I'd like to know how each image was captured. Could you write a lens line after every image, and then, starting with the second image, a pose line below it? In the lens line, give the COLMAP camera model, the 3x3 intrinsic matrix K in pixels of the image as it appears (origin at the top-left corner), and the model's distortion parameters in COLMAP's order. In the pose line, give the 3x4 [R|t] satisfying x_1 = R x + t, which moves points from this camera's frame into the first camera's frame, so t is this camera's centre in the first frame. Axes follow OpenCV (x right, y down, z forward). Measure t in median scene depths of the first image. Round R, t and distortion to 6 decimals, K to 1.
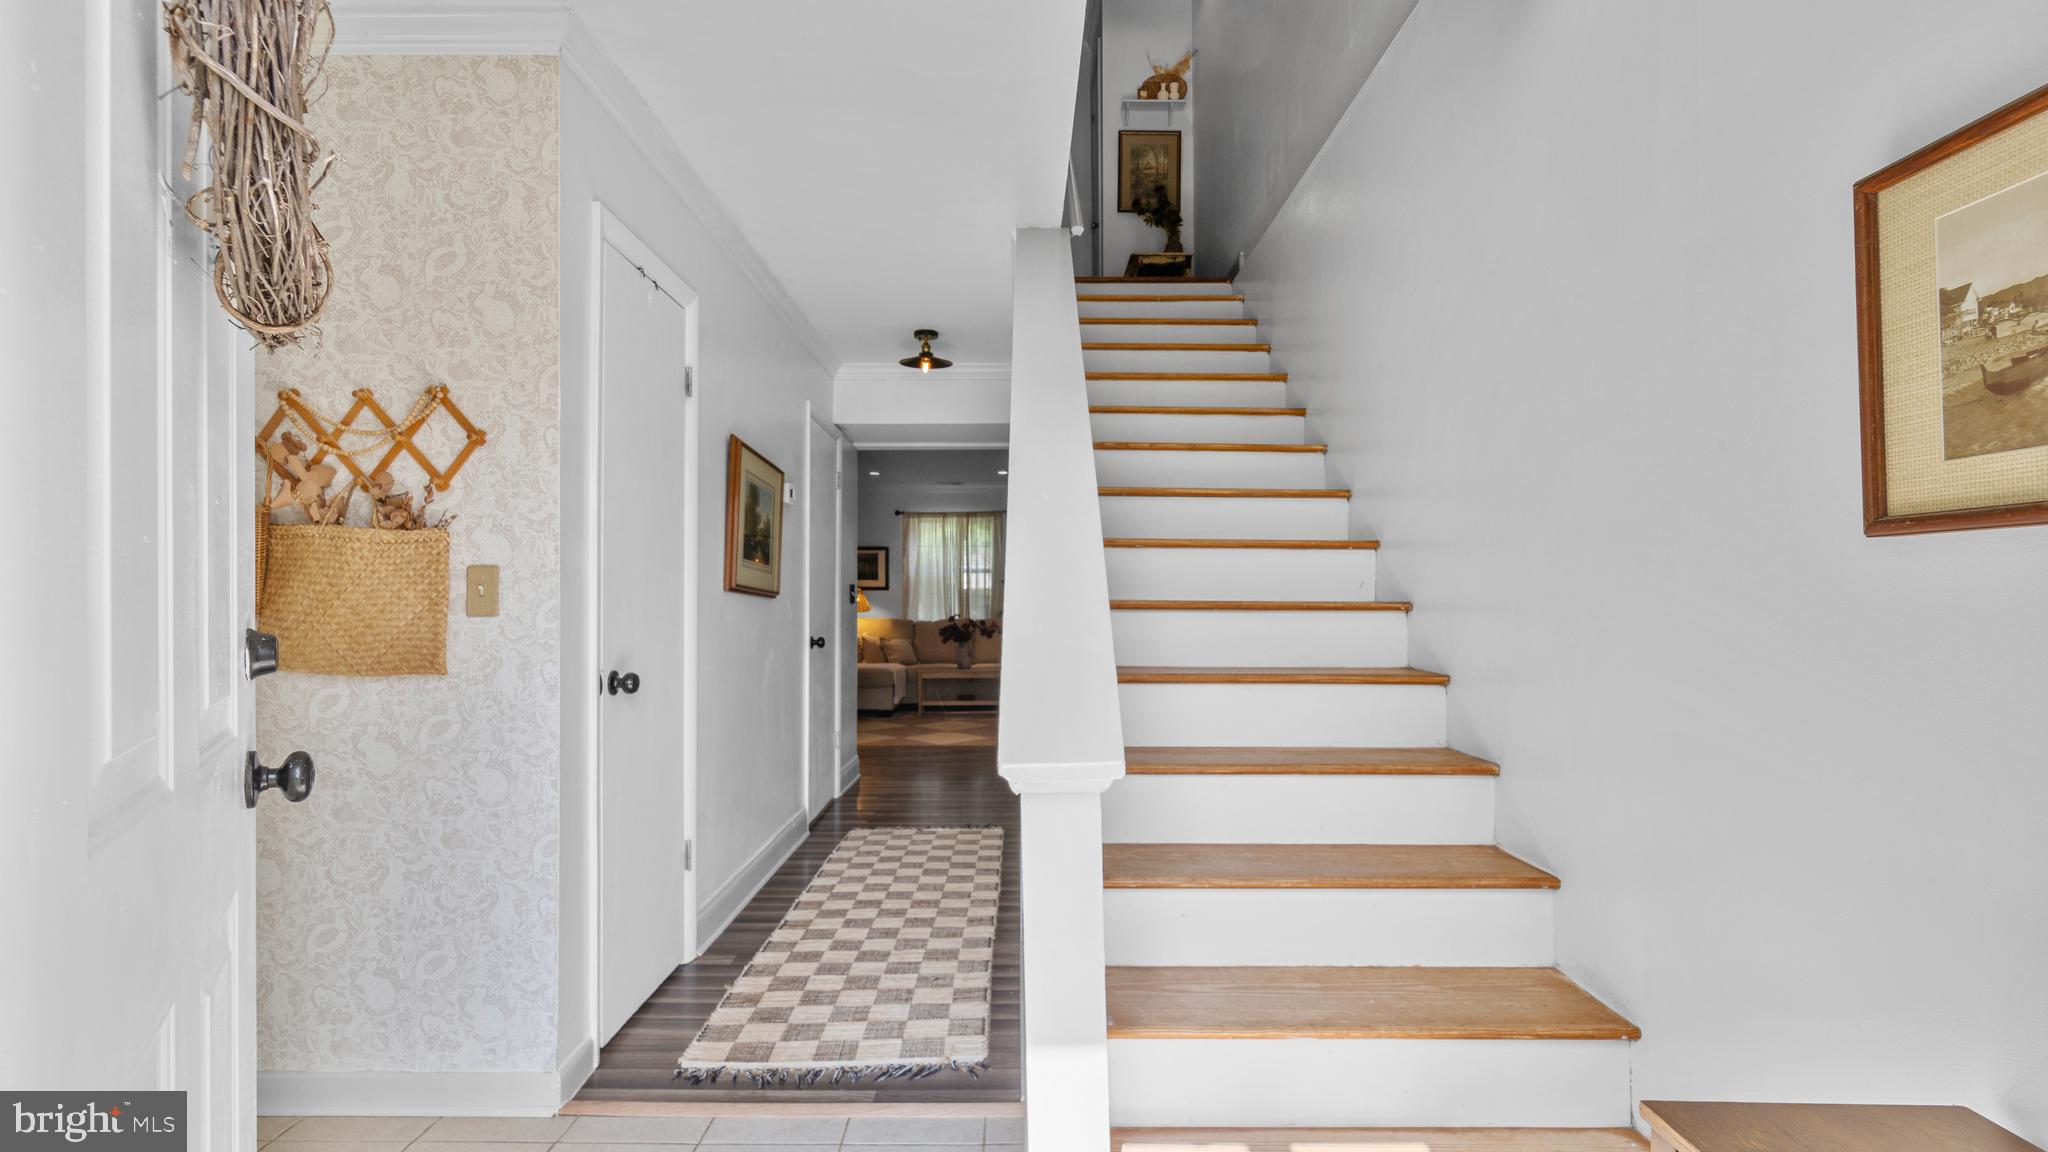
lens RADIAL K [[985.6, 0, 1014.7], [0, 985.6, 594.4], [0, 0, 1]] dist [0.001856, 0.000039]
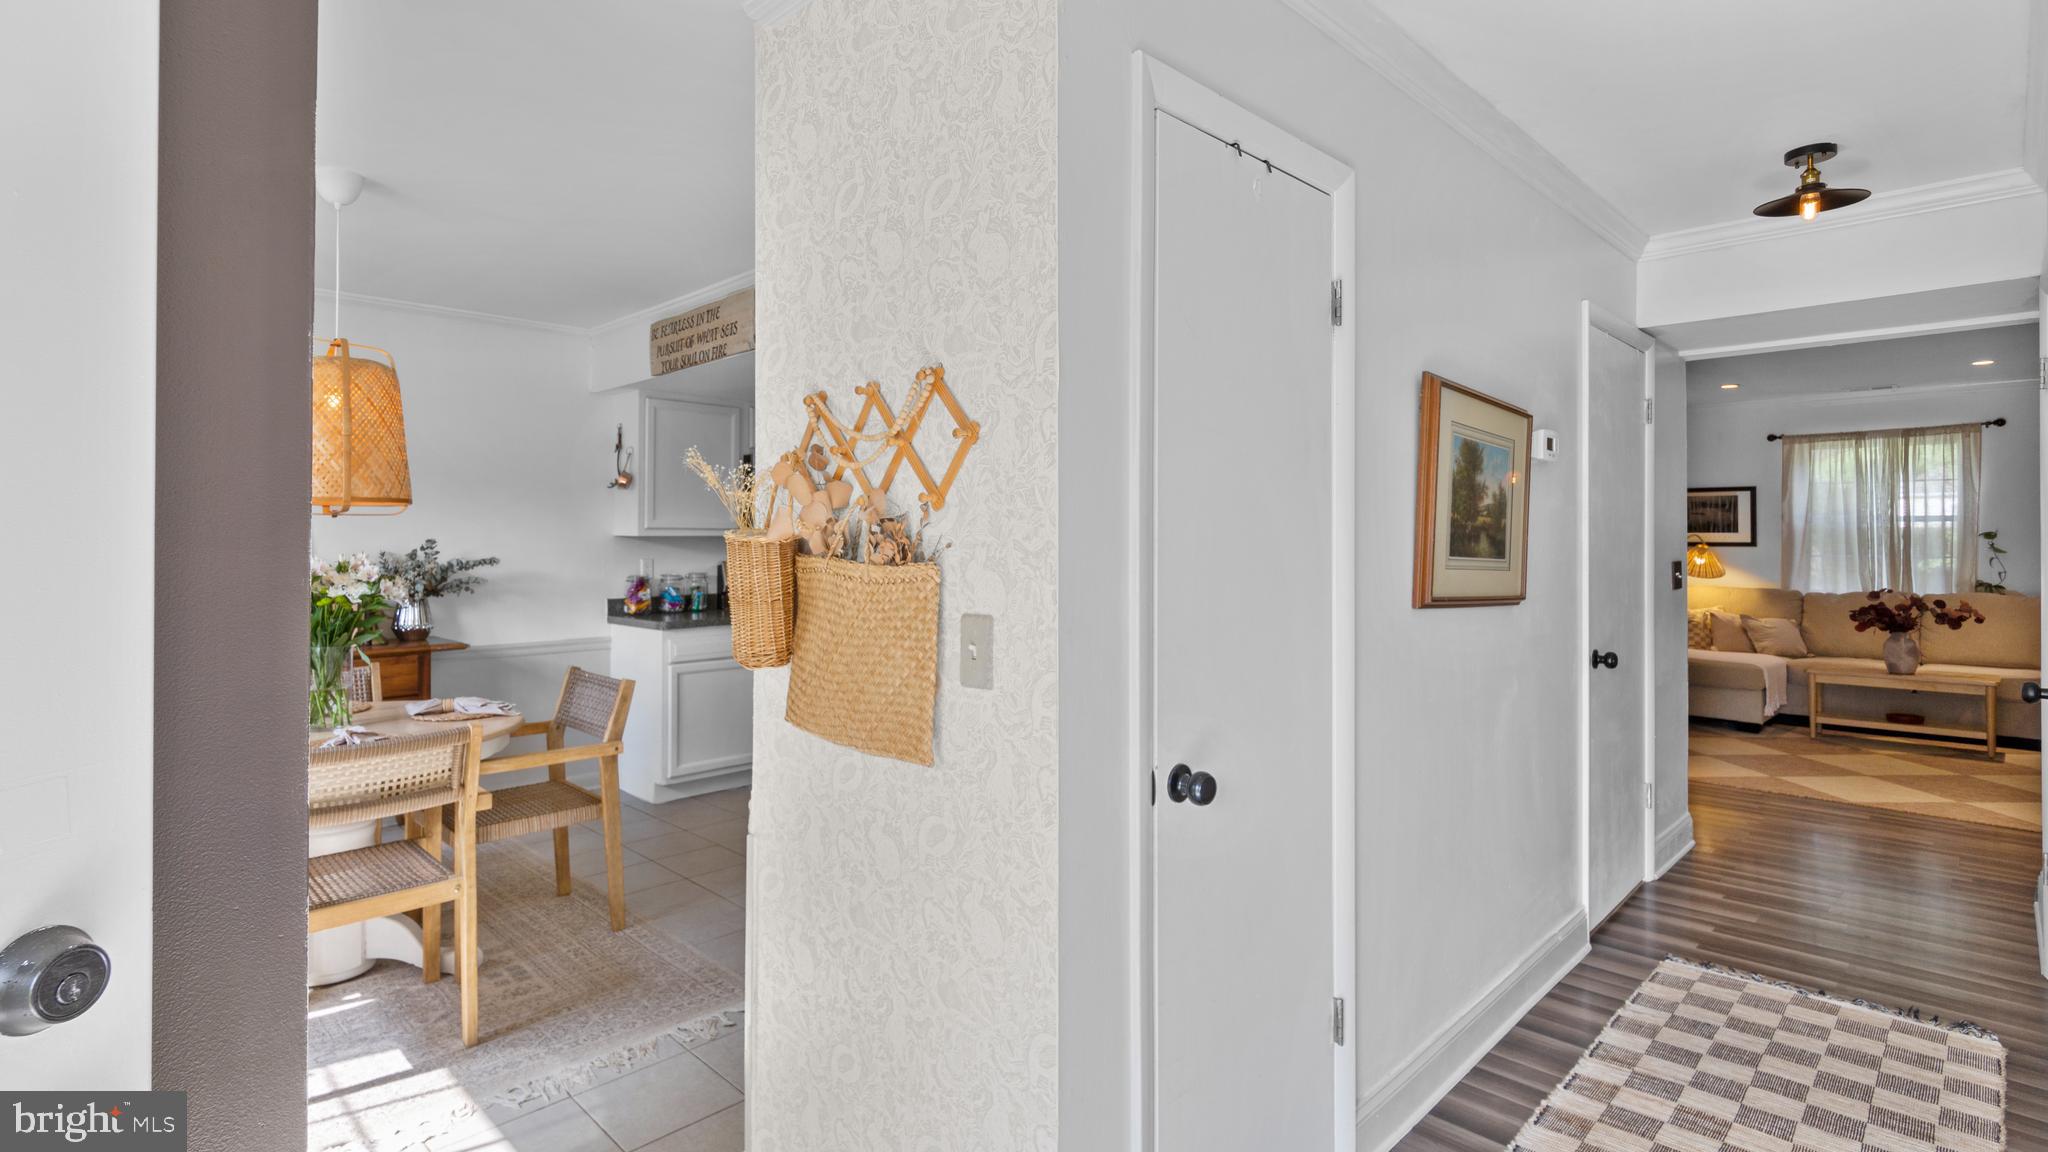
lens RADIAL K [[1002.6, 0, 990.7], [0, 1002.6, 532.8], [0, 0, 1]] dist [0.001367, -0.000062]
pose [[0.705918, -0.005530, -0.708272, -0.014469], [0.006288, 0.999979, -0.001540, -0.047499], [0.708265, -0.003366, 0.705938, 0.276249]]
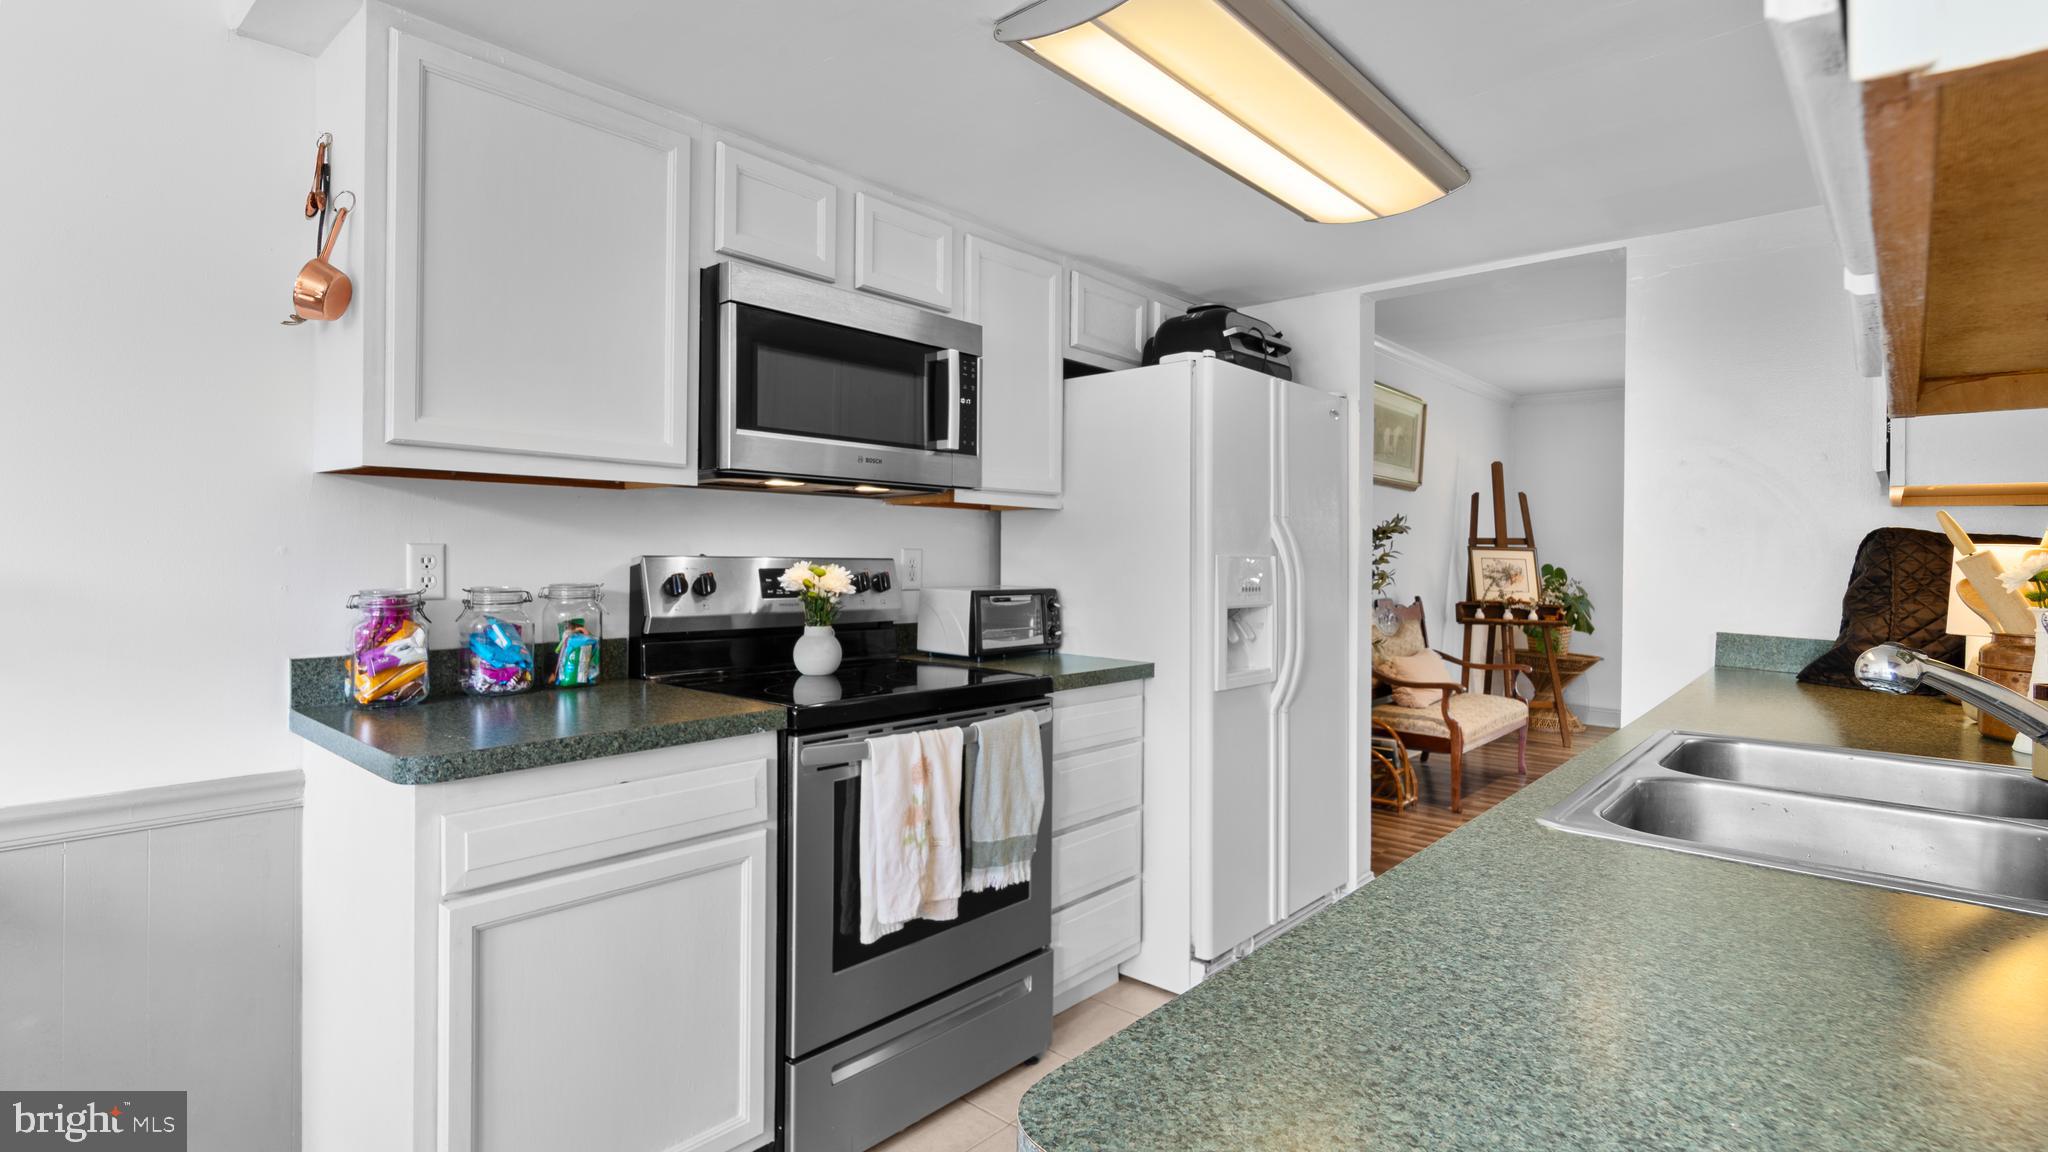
lens RADIAL K [[981.3, 0, 986.5], [0, 981.3, 559.0], [0, 0, 1]] dist [-0.002162, -0.000115]
pose [[0.744034, 0.011098, -0.668049, -0.822667], [-0.006275, 0.999934, 0.009623, -0.014757], [0.668112, -0.002967, 0.744055, 0.754700]]
